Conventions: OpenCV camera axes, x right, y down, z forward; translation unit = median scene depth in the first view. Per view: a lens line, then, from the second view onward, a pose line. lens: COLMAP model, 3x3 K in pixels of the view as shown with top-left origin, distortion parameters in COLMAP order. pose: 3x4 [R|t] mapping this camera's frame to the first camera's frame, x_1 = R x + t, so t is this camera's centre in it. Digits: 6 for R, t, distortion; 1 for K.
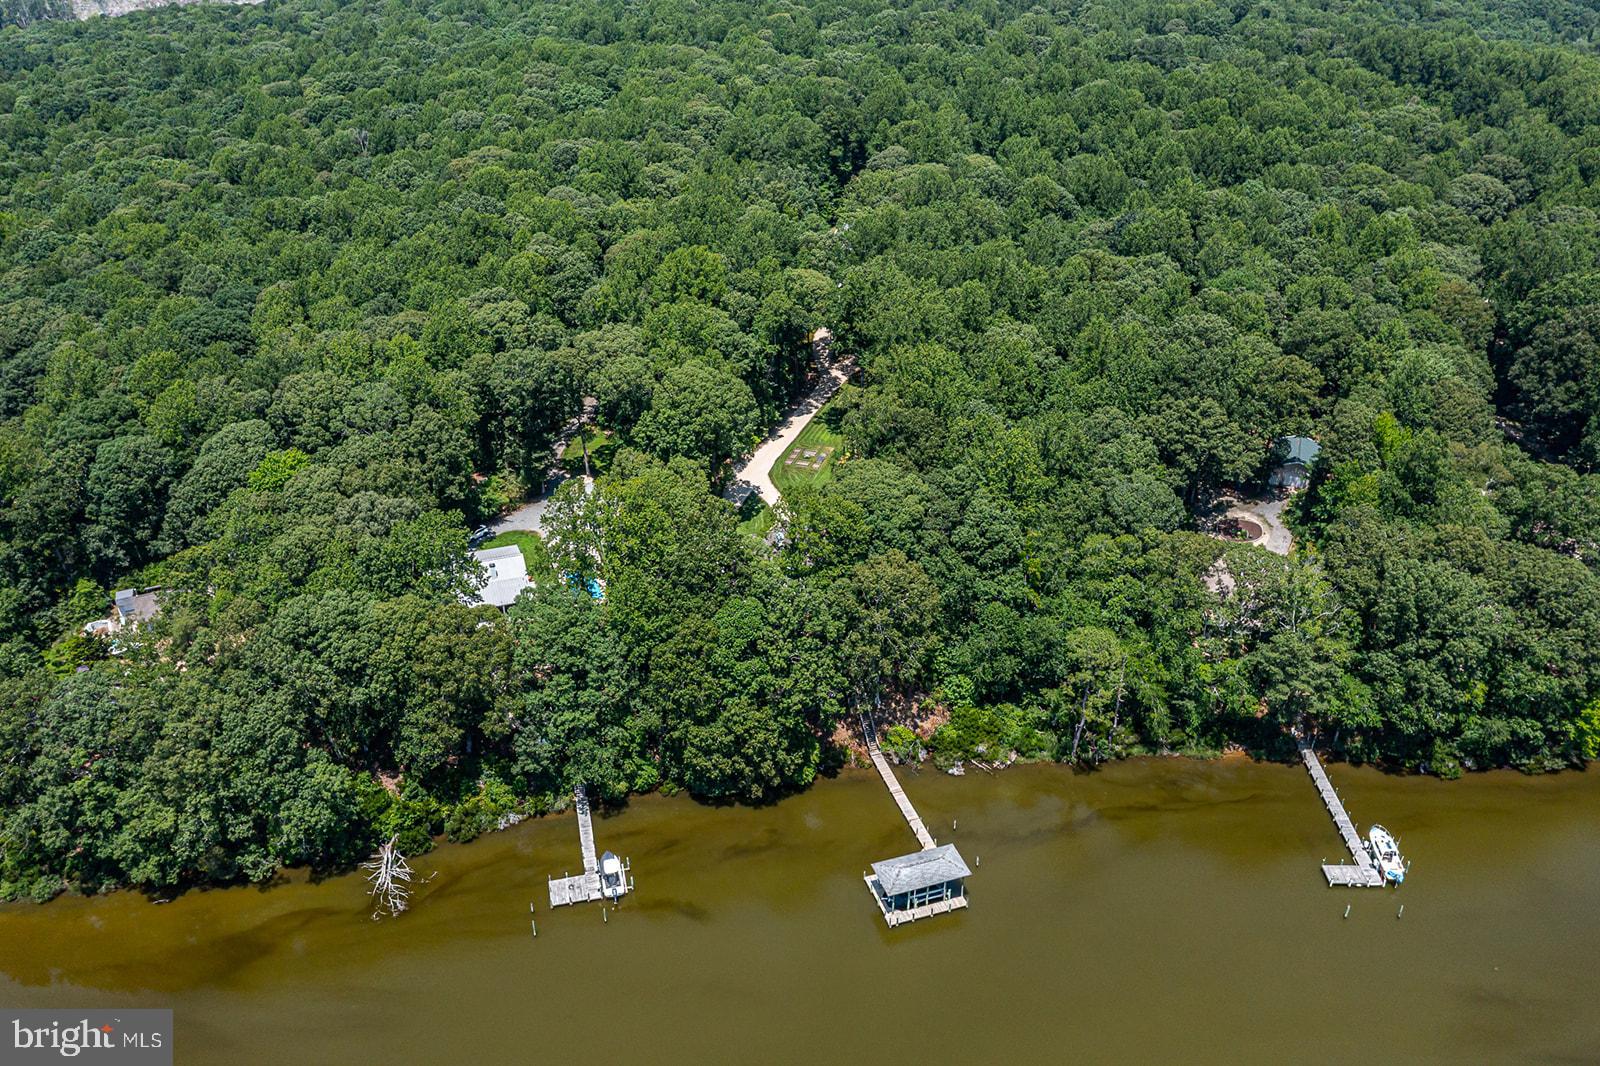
lens RADIAL K [[1264.3, 0, 800.0], [0, 1264.3, 533.0], [0, 0, 1]] dist [-0.023232, 0.001612]
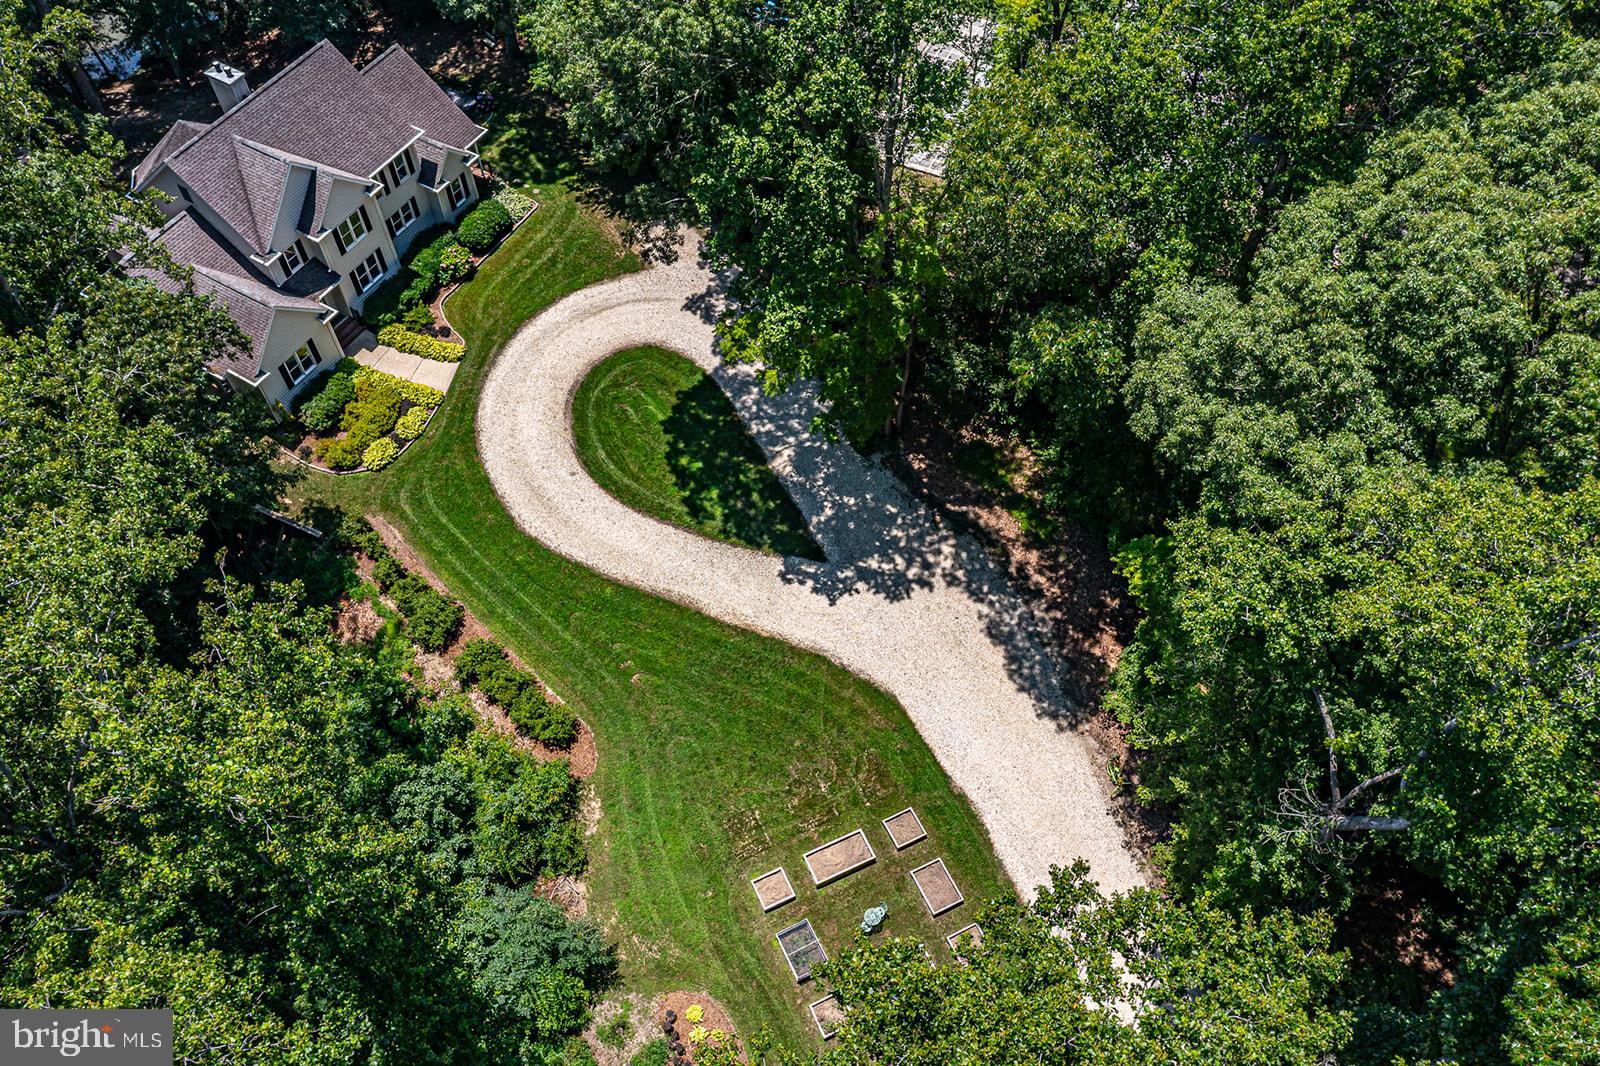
lens RADIAL K [[1264.3, 0, 800.0], [0, 1264.3, 533.0], [0, 0, 1]] dist [-0.023232, 0.001612]
pose [[-0.723075, 0.580796, -0.373948, 0.051122], [-0.312056, 0.208316, 0.926944, -0.250101], [0.616265, 0.786943, 0.030613, 0.967125]]
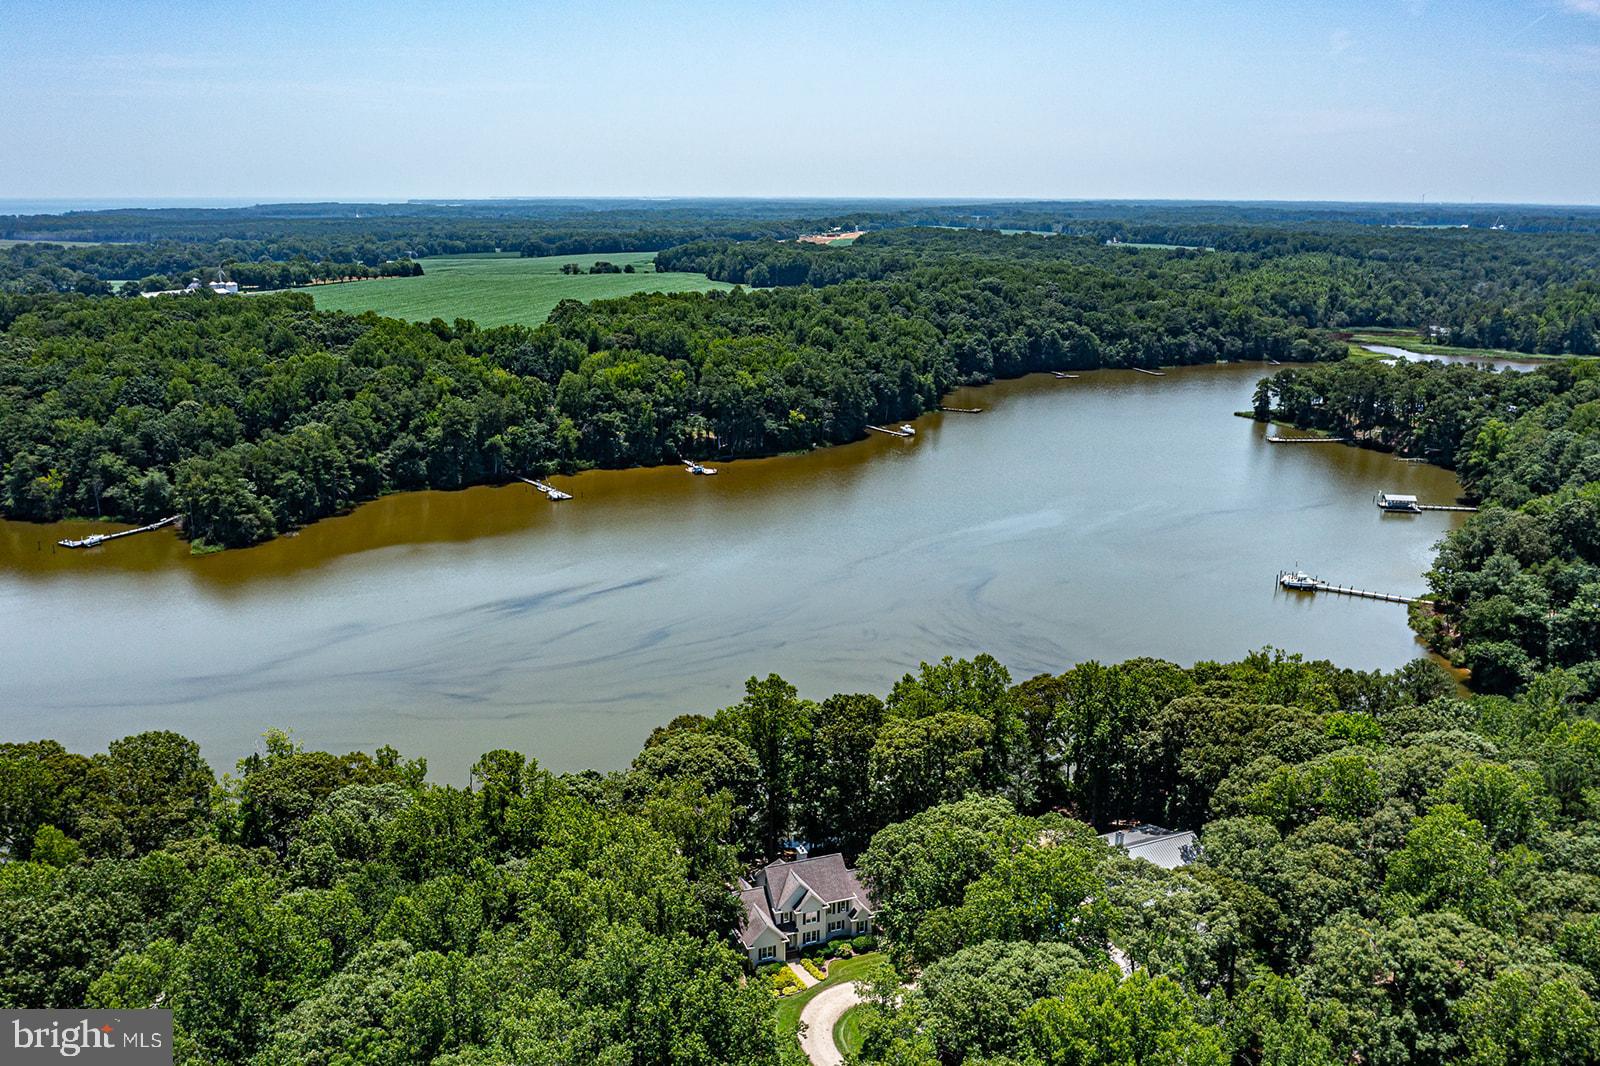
lens RADIAL K [[1264.3, 0, 800.0], [0, 1264.3, 533.0], [0, 0, 1]] dist [-0.023232, 0.001612]
pose [[-0.995822, 0.028416, -0.086784, 0.043155], [-0.038396, 0.731971, 0.680253, -0.599782], [0.082853, 0.680743, -0.727821, 1.217616]]
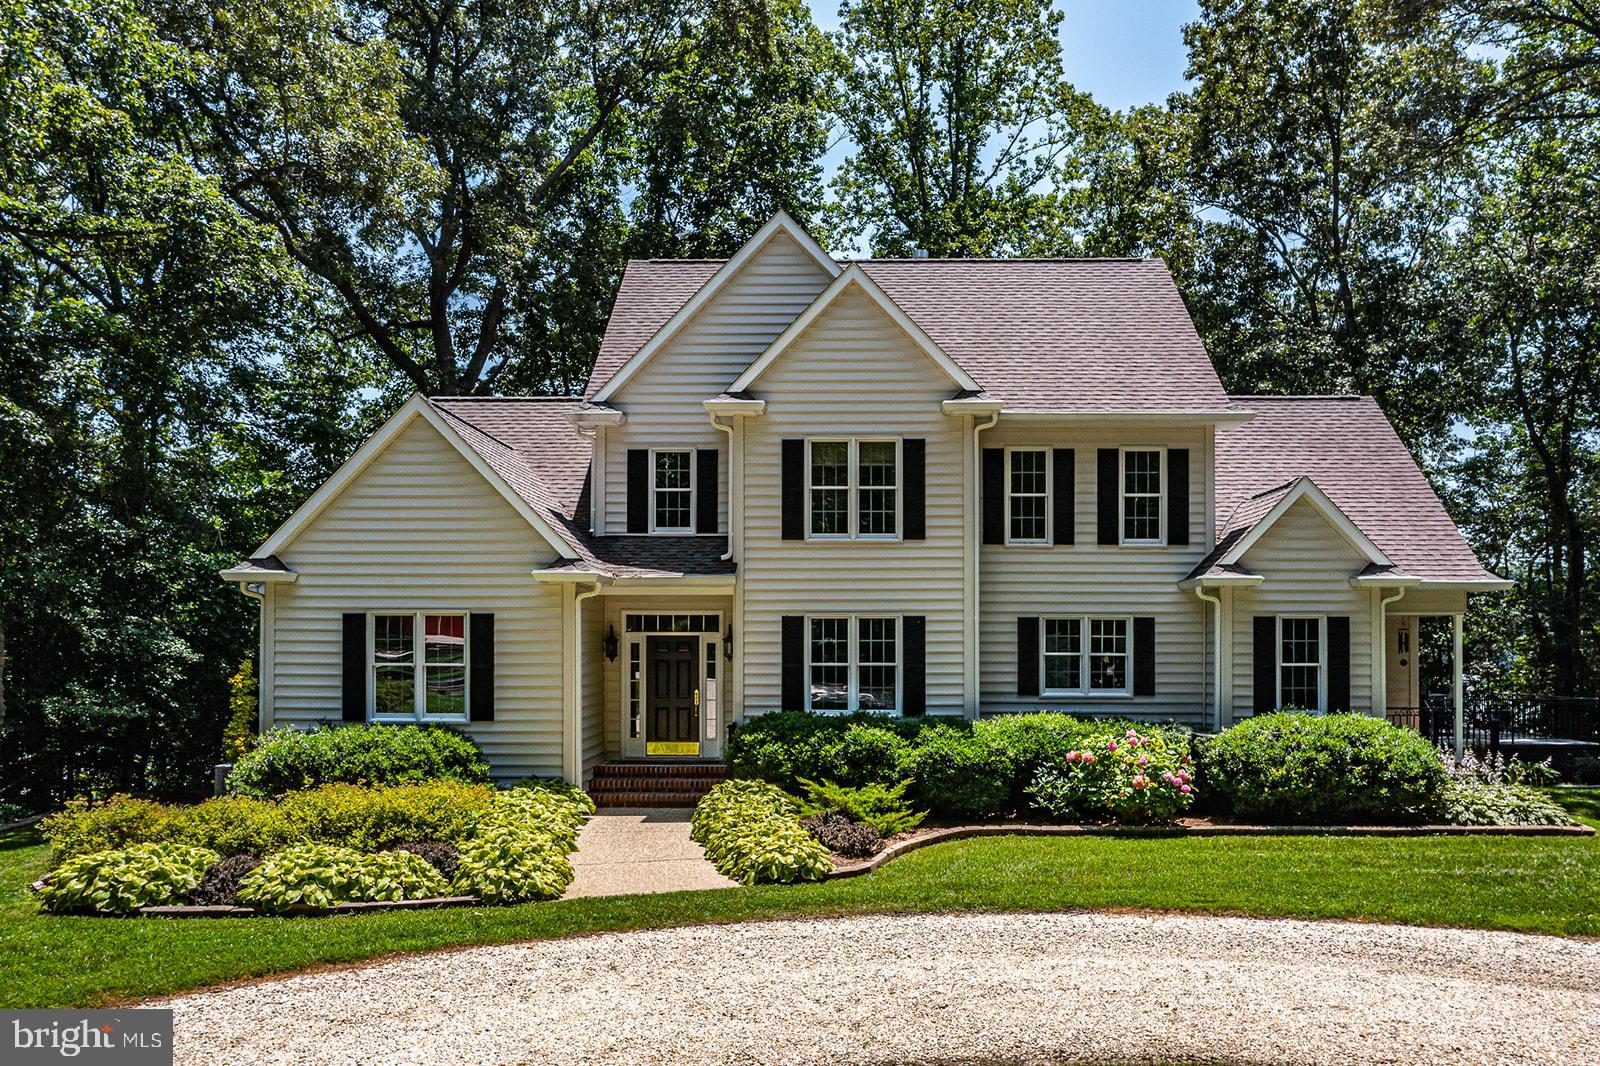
lens RADIAL K [[1287.7, 0, 825.8], [0, 1287.7, 631.1], [0, 0, 1]] dist [-0.021086, -0.000902]
pose [[-0.960151, 0.011257, 0.279256, -0.037113], [0.140531, 0.883134, 0.447577, -0.024595], [-0.241582, 0.468986, -0.849524, 0.946427]]
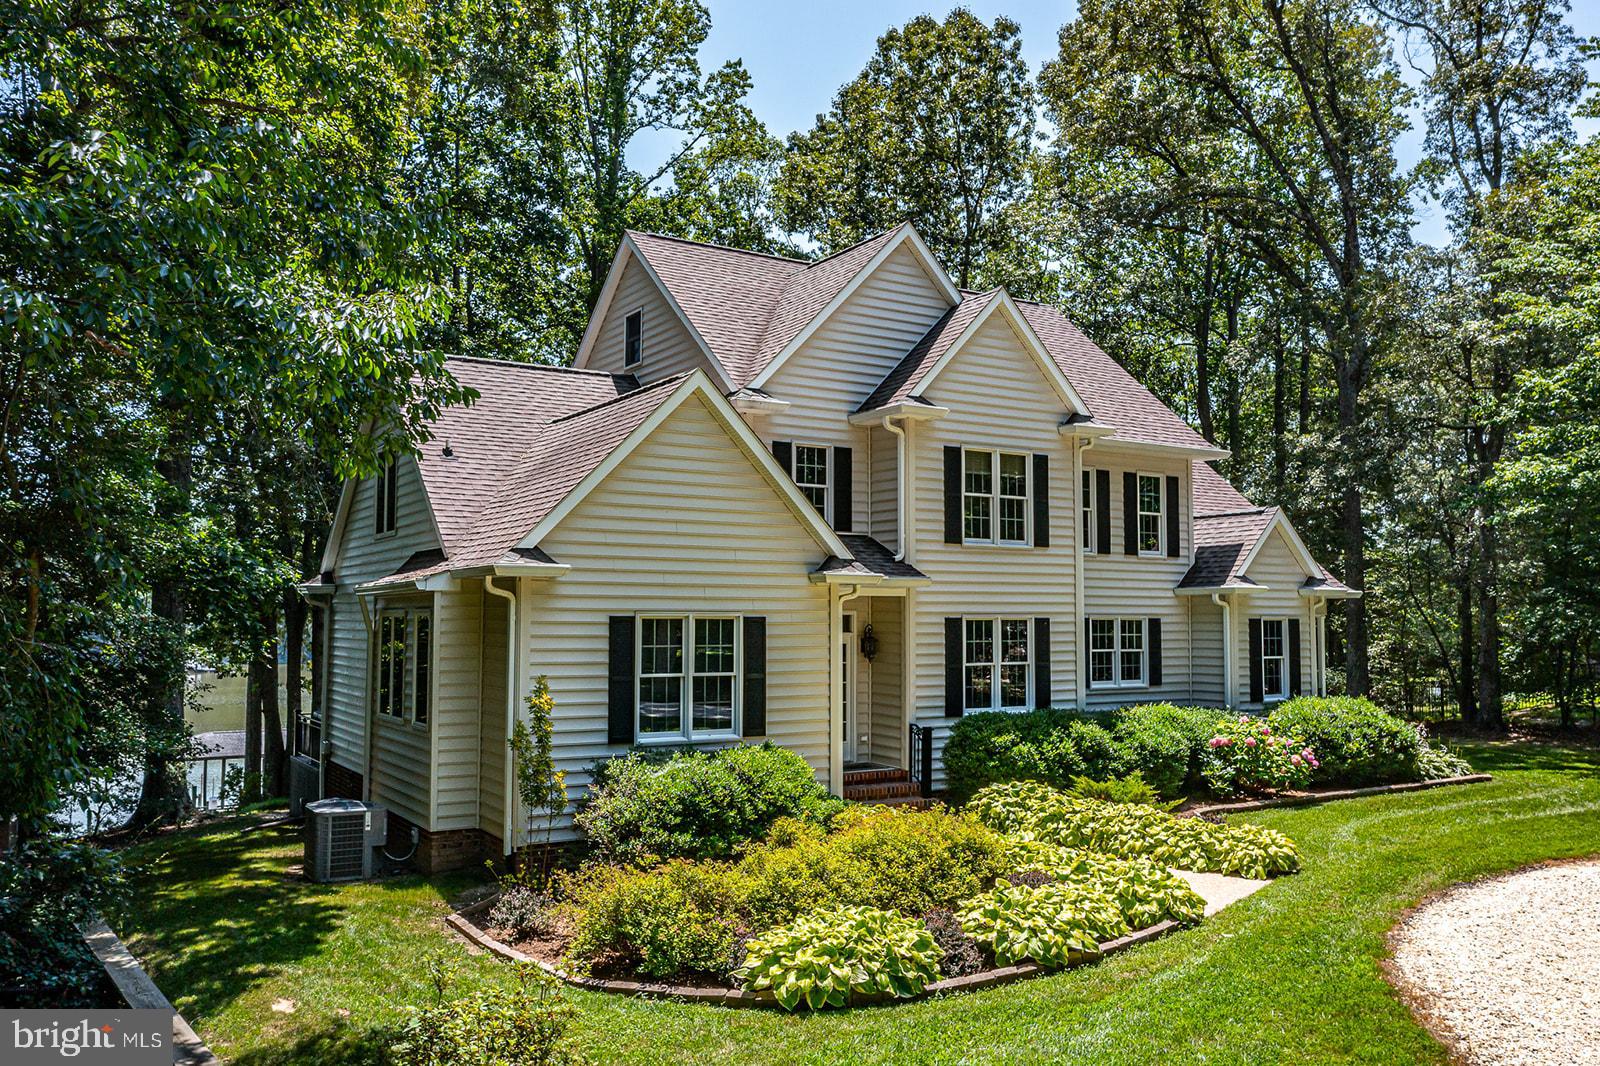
lens RADIAL K [[1264.3, 0, 800.0], [0, 1264.3, 533.0], [0, 0, 1]] dist [-0.023232, 0.001612]
pose [[-0.959081, -0.011698, -0.282891, 0.022958], [-0.128766, 0.907860, 0.399011, -0.025794], [0.252158, 0.419110, -0.872217, 0.943954]]
